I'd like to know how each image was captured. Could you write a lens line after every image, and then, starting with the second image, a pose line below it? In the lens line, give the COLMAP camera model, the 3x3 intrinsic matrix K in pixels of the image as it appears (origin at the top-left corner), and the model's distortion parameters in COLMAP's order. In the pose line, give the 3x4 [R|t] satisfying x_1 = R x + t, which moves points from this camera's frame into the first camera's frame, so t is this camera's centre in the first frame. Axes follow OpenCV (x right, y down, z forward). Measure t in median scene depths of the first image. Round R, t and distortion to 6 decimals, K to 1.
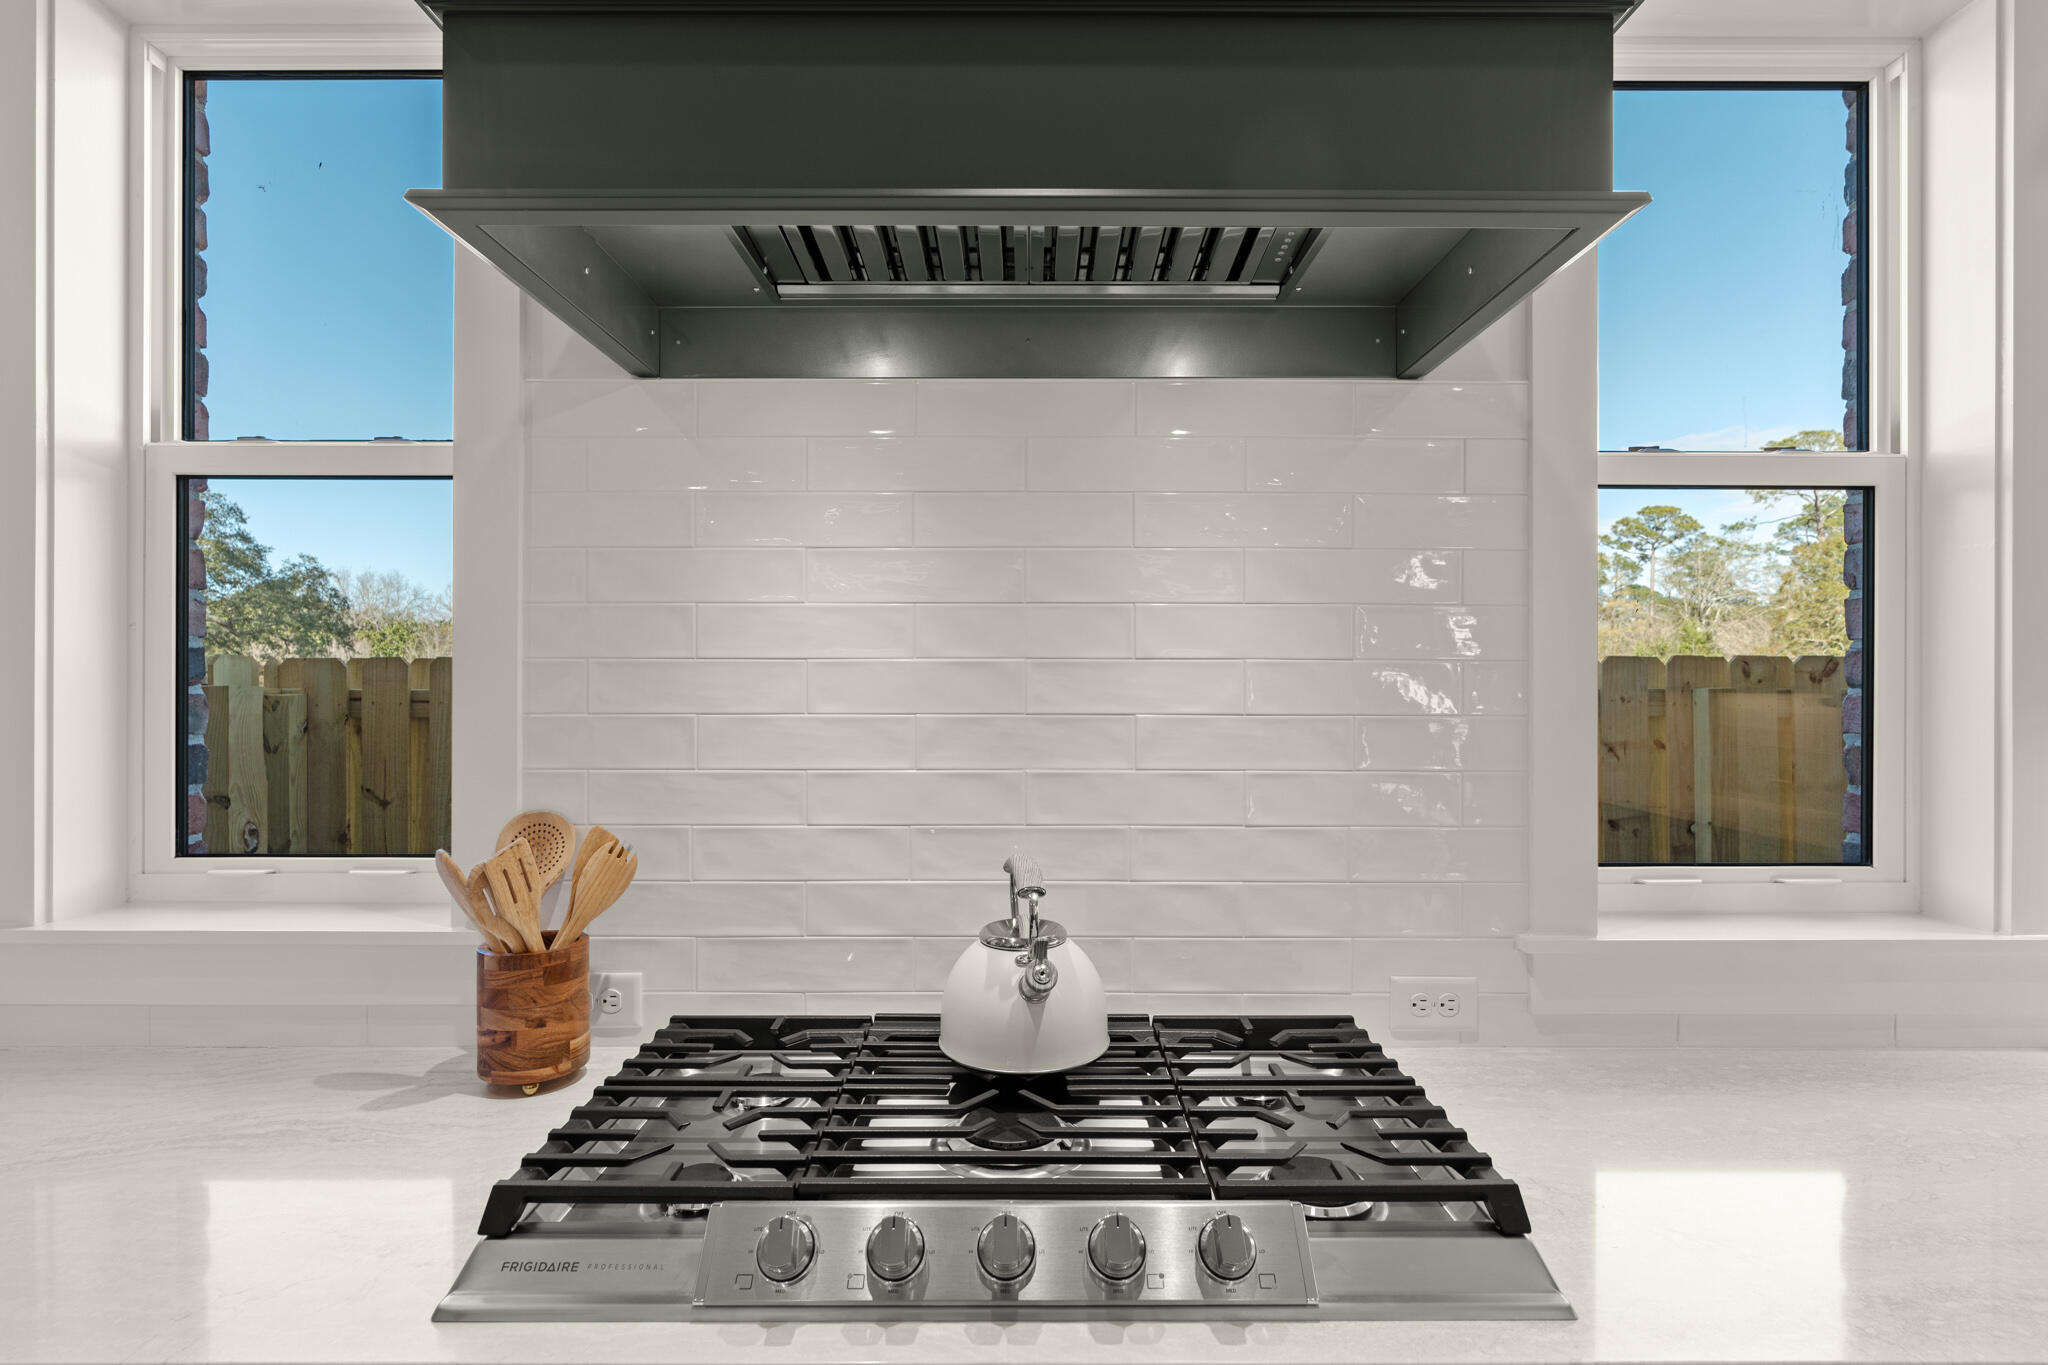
lens RADIAL K [[1001.0, 0, 1028.6], [0, 1001.0, 684.1], [0, 0, 1]] dist [-0.015381, 0.008605]
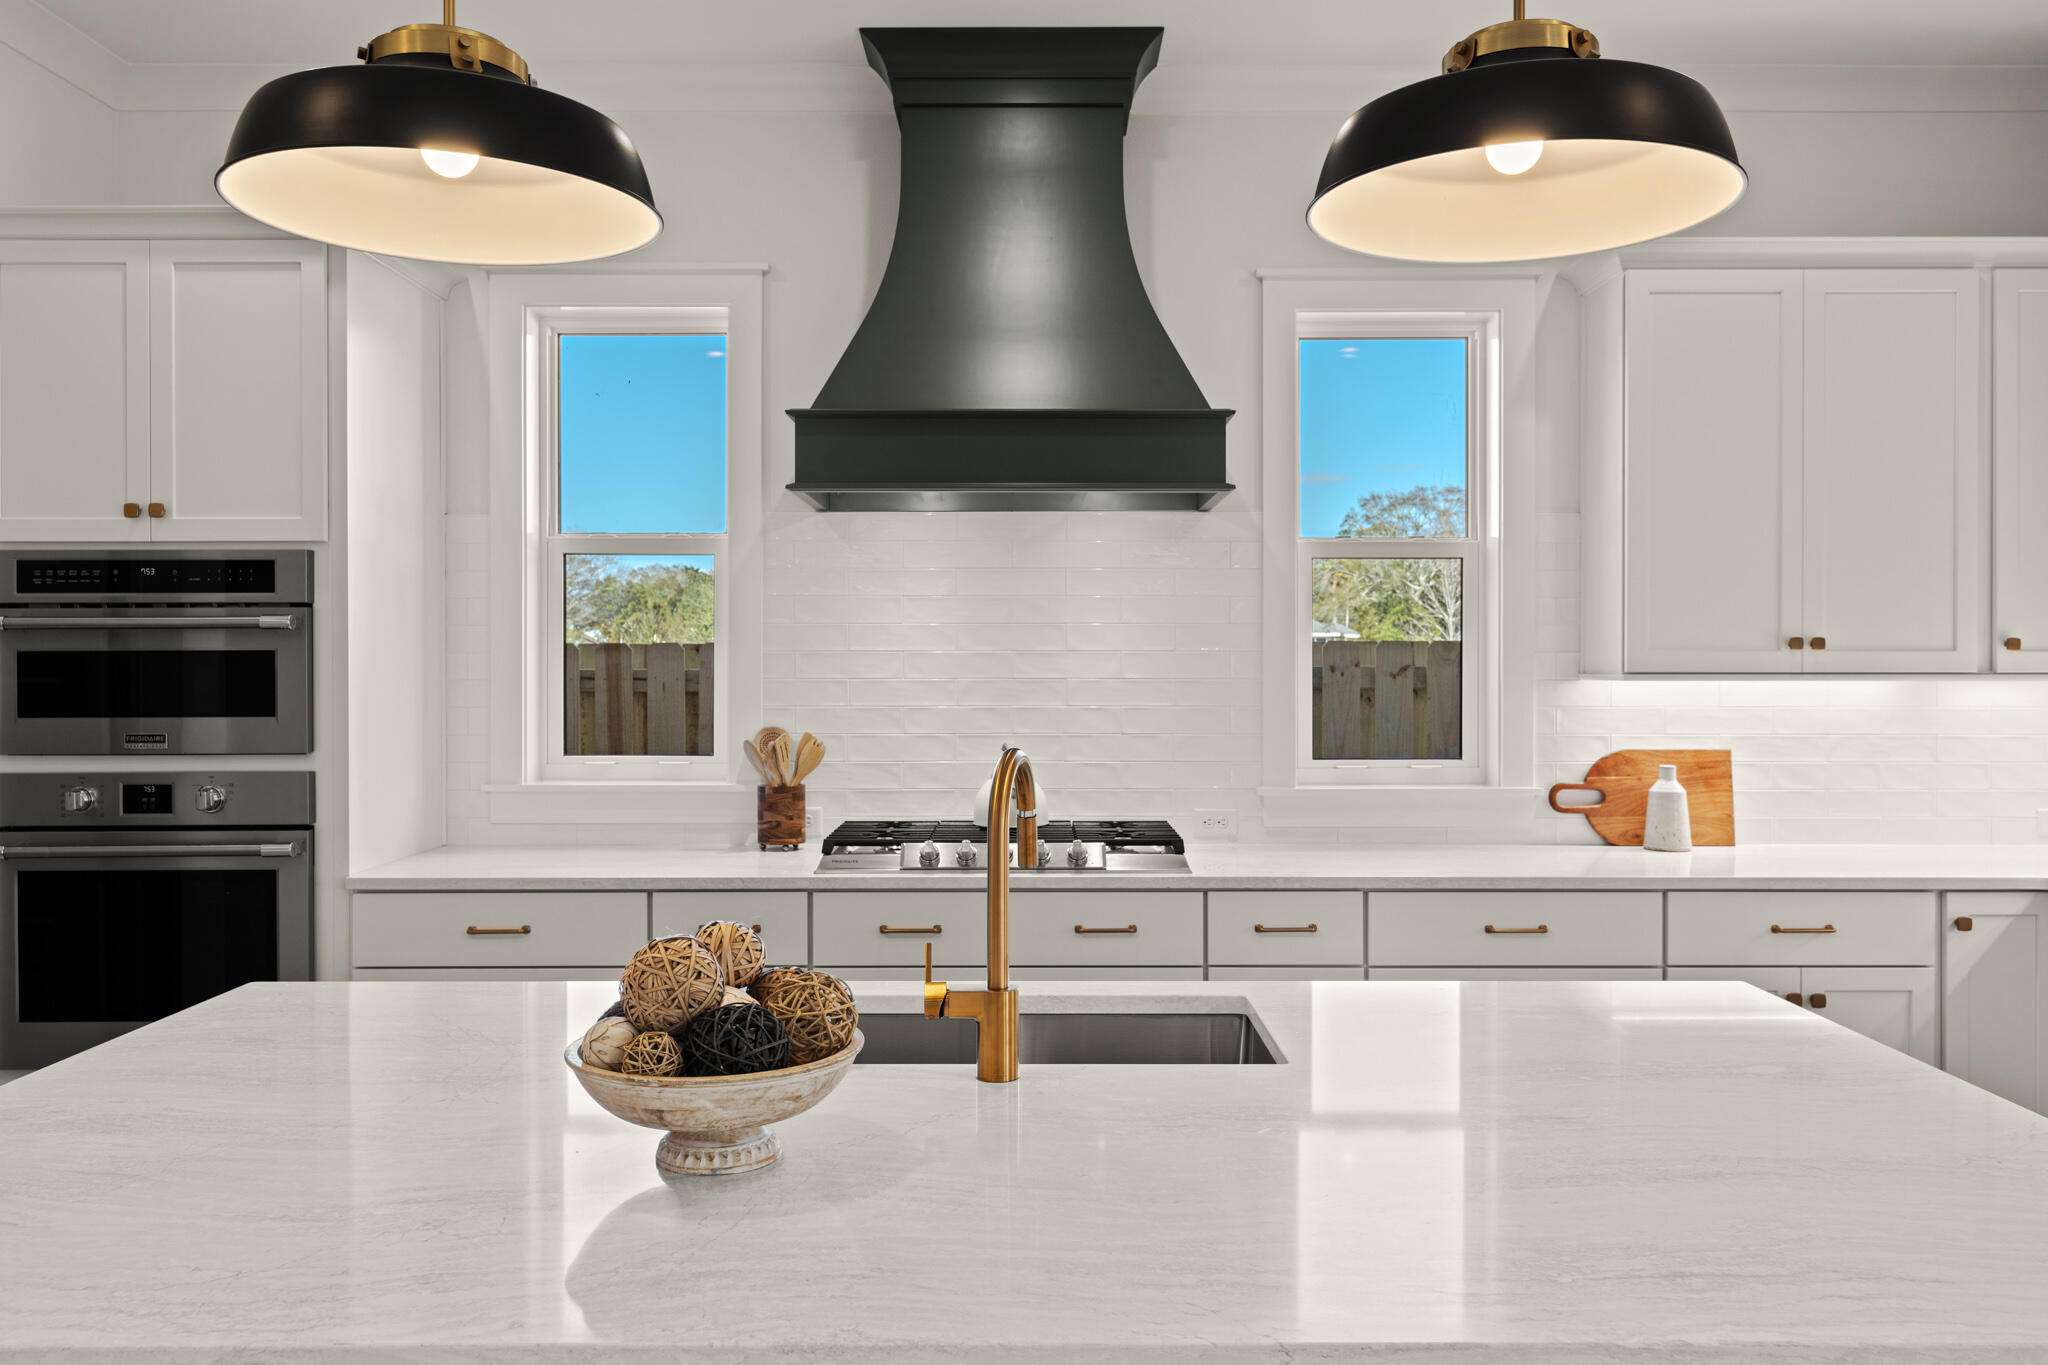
lens RADIAL K [[1542.0, 0, 1024.9], [0, 1542.0, 672.3], [0, 0, 1]] dist [0.002464, 0.001119]
pose [[0.999993, -0.001542, -0.003309, 0.033488], [0.001559, 0.999986, 0.005011, 0.001785], [0.003301, -0.005016, 0.999982, -2.095753]]
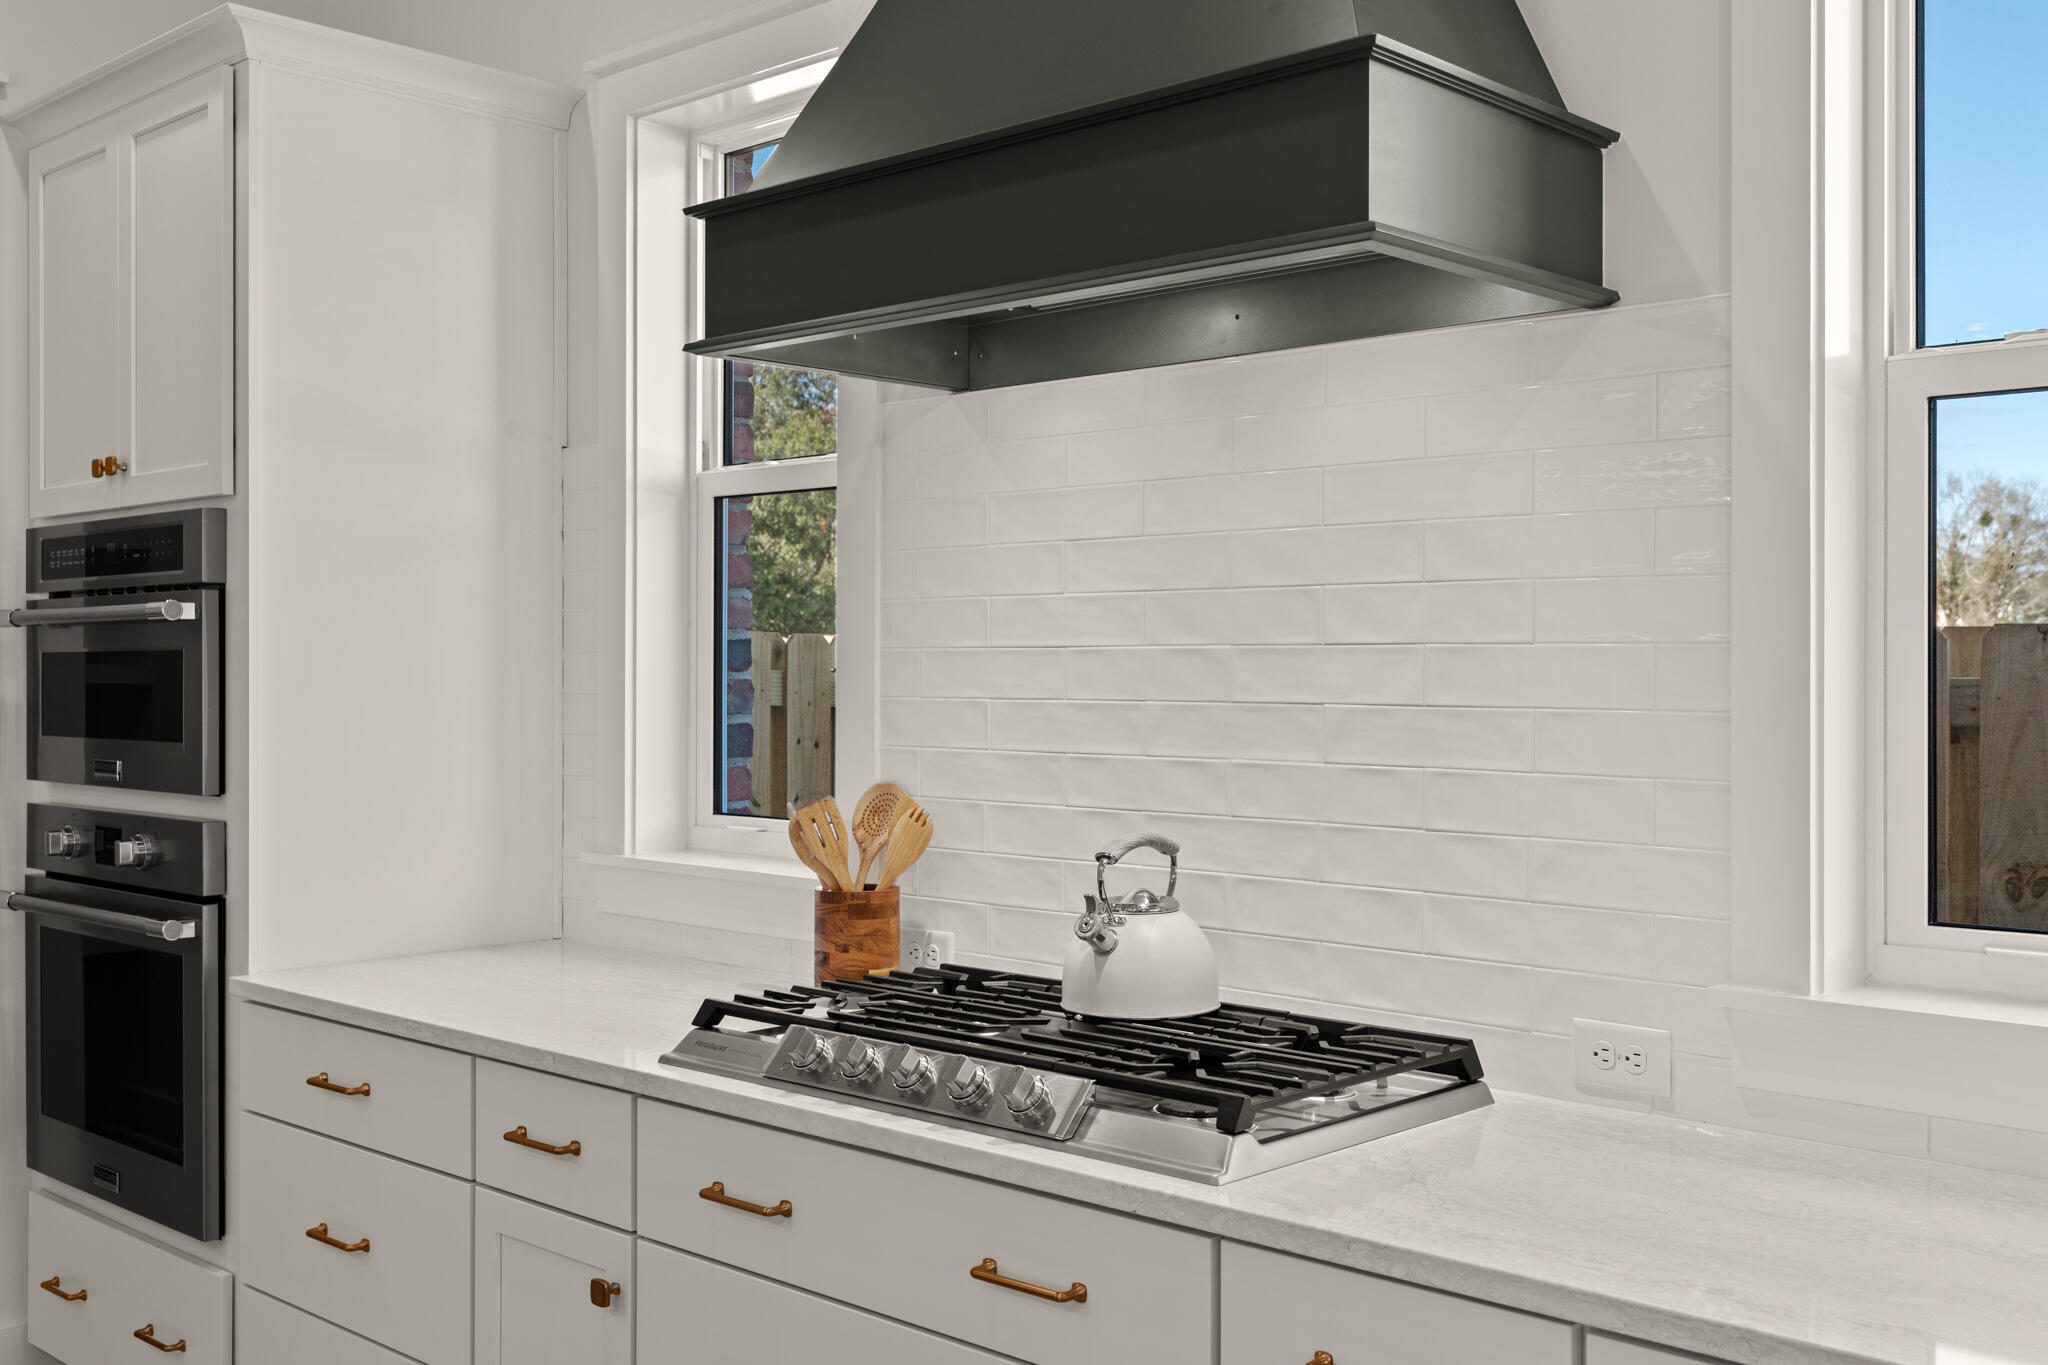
lens RADIAL K [[2015.0, 0, 1032.5], [0, 2015.0, 671.4], [0, 0, 1]] dist [0.005863, 0.013307]
pose [[0.727084, 0.001153, -0.686547, 1.194930], [-0.001150, 0.999999, 0.000461, -0.000746], [0.686547, 0.000454, 0.727085, -0.554524]]
